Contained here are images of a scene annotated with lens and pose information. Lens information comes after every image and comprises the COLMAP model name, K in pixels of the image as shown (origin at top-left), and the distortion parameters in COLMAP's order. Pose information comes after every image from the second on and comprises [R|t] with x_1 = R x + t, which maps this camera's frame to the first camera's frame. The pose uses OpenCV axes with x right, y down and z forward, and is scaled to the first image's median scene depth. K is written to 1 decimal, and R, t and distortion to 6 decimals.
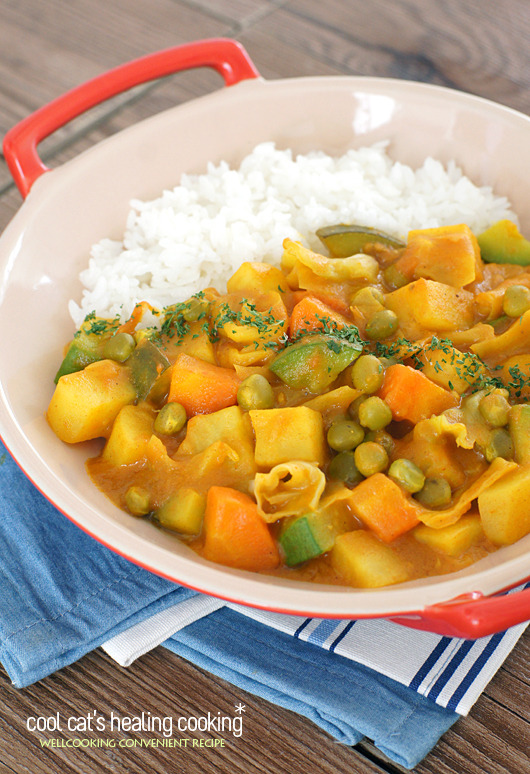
lens RADIAL K [[1993.4, 0, 265.0], [0, 1993.4, 387.0], [0, 0, 1]] dist [-0.228043, -0.047553]
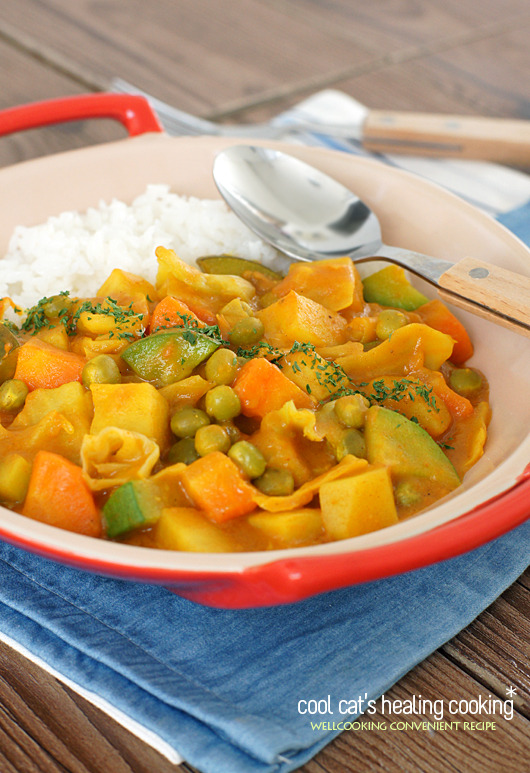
lens RADIAL K [[1990.8, 0, 265.0], [0, 1990.8, 386.5], [0, 0, 1]] dist [-0.228043, -0.047553]
pose [[0.995452, 0.090792, -0.028846, 0.100485], [-0.095012, 0.968234, -0.231291, 0.220340], [0.006930, 0.232980, 0.972457, 0.079235]]
